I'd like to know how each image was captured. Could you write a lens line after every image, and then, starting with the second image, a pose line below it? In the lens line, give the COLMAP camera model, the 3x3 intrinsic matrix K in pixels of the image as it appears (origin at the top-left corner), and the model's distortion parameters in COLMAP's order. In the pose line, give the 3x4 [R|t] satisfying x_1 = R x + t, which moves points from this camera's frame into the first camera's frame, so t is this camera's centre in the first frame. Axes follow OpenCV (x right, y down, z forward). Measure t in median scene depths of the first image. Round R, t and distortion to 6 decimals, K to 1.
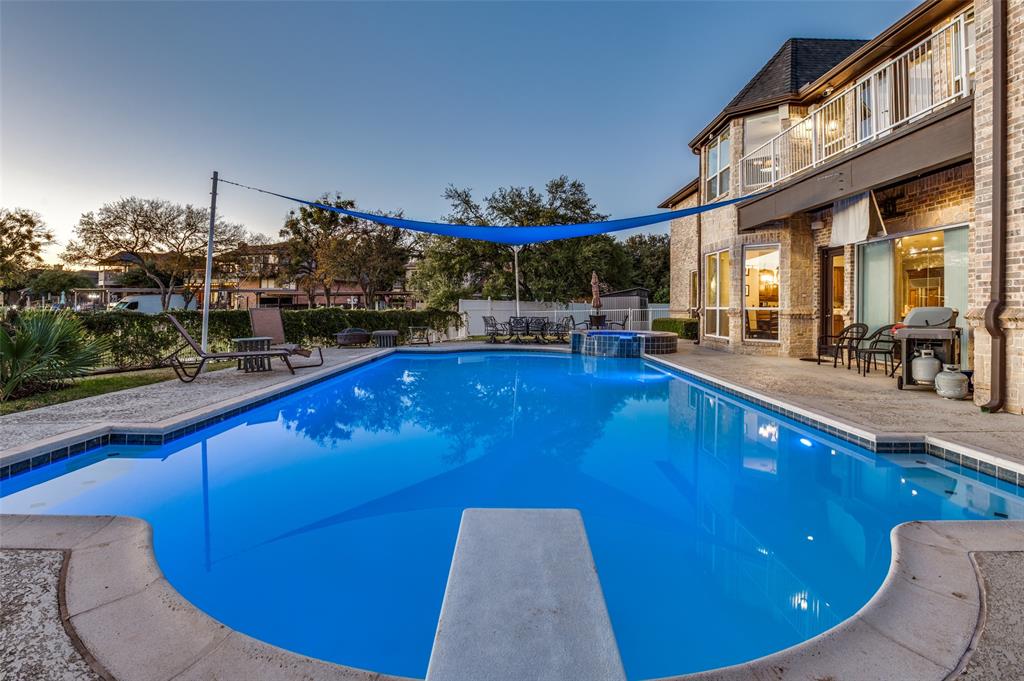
lens RADIAL K [[497.5, 0, 514.3], [0, 497.5, 303.1], [0, 0, 1]] dist [-0.003152, -0.000891]
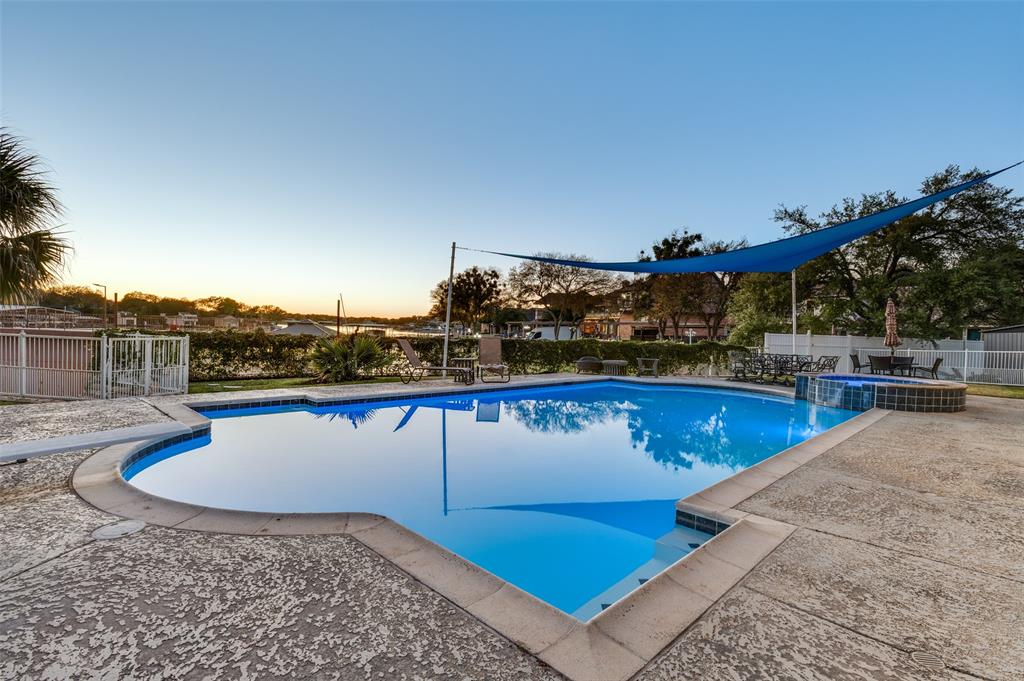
lens RADIAL K [[496.1, 0, 512.0], [0, 496.1, 340.5], [0, 0, 1]] dist [-0.000646, -0.000296]
pose [[0.708123, 0.023926, -0.705684, 0.293870], [-0.016554, 0.999714, 0.017284, -0.003254], [0.705895, -0.000557, 0.708316, 0.051088]]
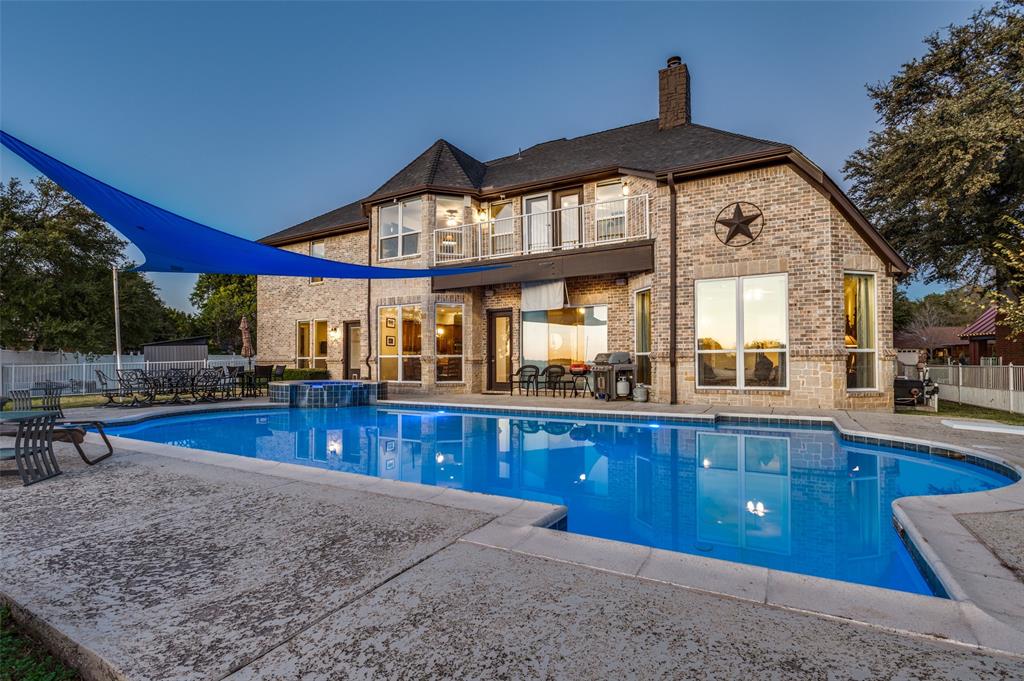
lens RADIAL K [[501.9, 0, 510.9], [0, 501.9, 355.0], [0, 0, 1]] dist [-0.000142, -0.000049]
pose [[0.519046, 0.001753, 0.854745, -0.349230], [0.001867, 0.999993, -0.003184, 0.009450], [-0.854744, 0.003248, 0.519039, 0.167795]]
